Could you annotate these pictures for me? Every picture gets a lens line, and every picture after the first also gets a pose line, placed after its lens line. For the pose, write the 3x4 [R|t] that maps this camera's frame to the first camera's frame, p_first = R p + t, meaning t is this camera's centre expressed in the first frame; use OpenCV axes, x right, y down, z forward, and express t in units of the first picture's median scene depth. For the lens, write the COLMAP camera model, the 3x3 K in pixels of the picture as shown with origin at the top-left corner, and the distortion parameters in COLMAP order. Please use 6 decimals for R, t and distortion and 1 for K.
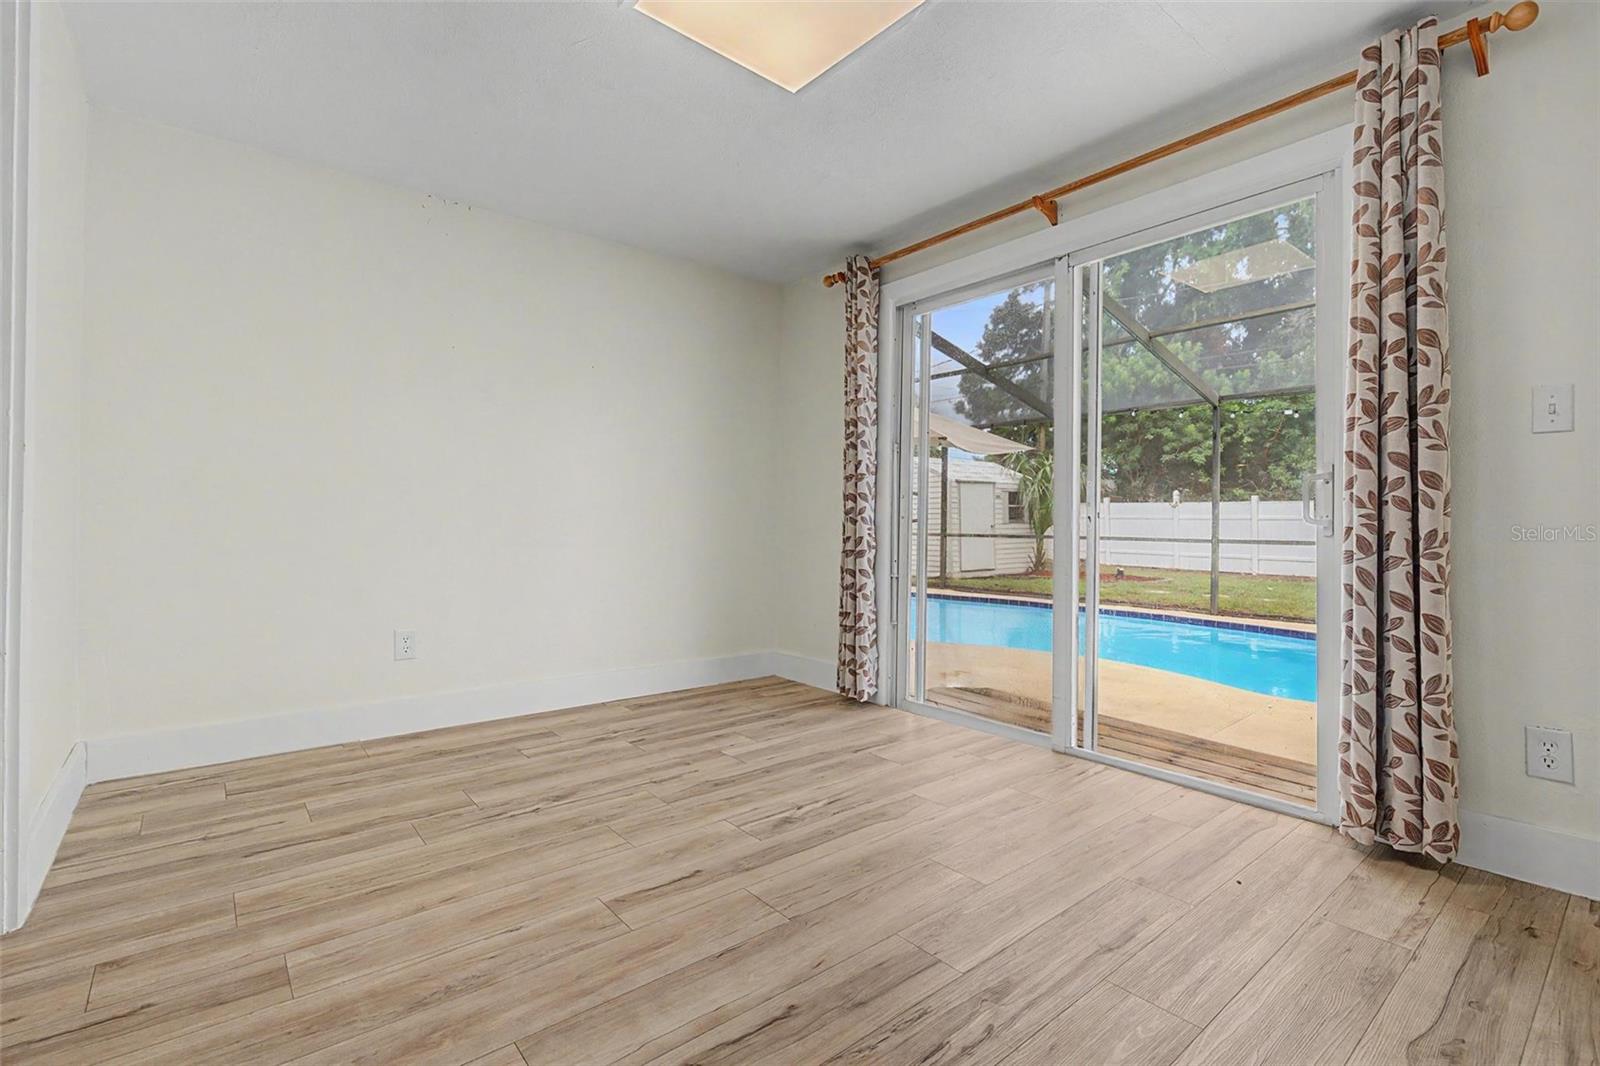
lens RADIAL K [[736.8, 0, 798.1], [0, 736.8, 519.0], [0, 0, 1]] dist [0.003190, 0.000085]
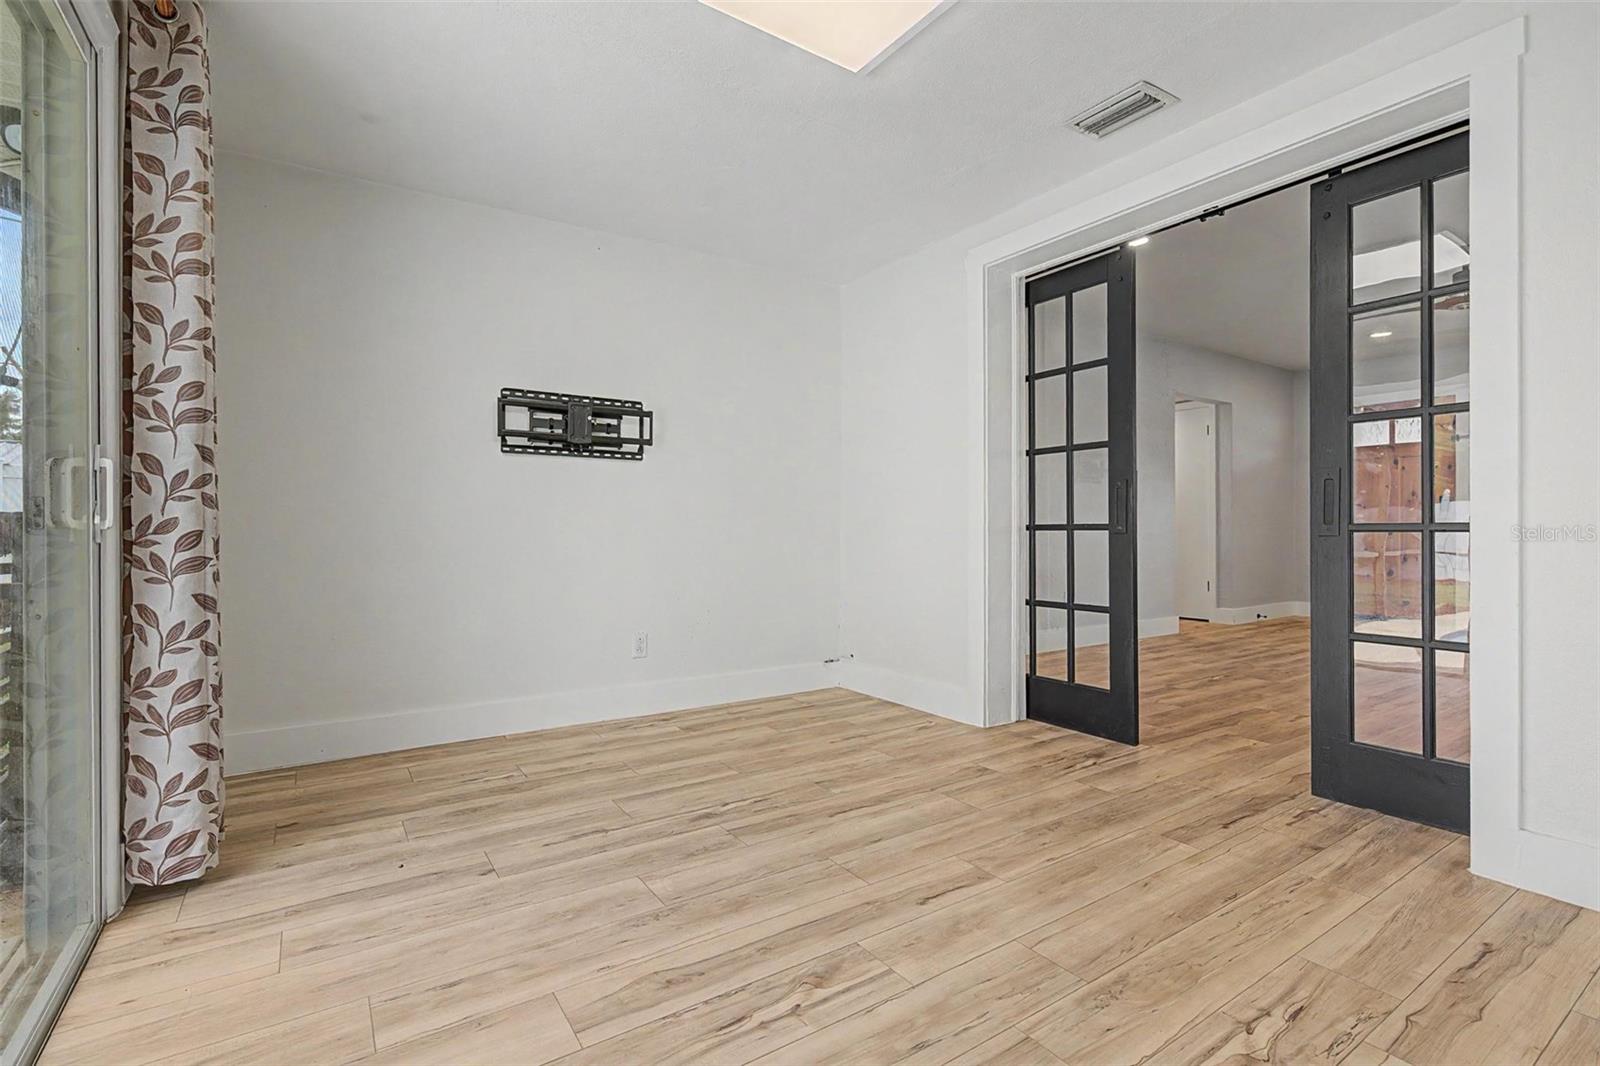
lens RADIAL K [[736.8, 0, 798.0], [0, 736.8, 530.5], [0, 0, 1]] dist [0.003190, 0.000085]
pose [[-0.994853, -0.006507, 0.101117, -0.074607], [-0.006595, 0.999978, -0.000539, 0.006147], [-0.101111, -0.001203, -0.994874, 2.042382]]
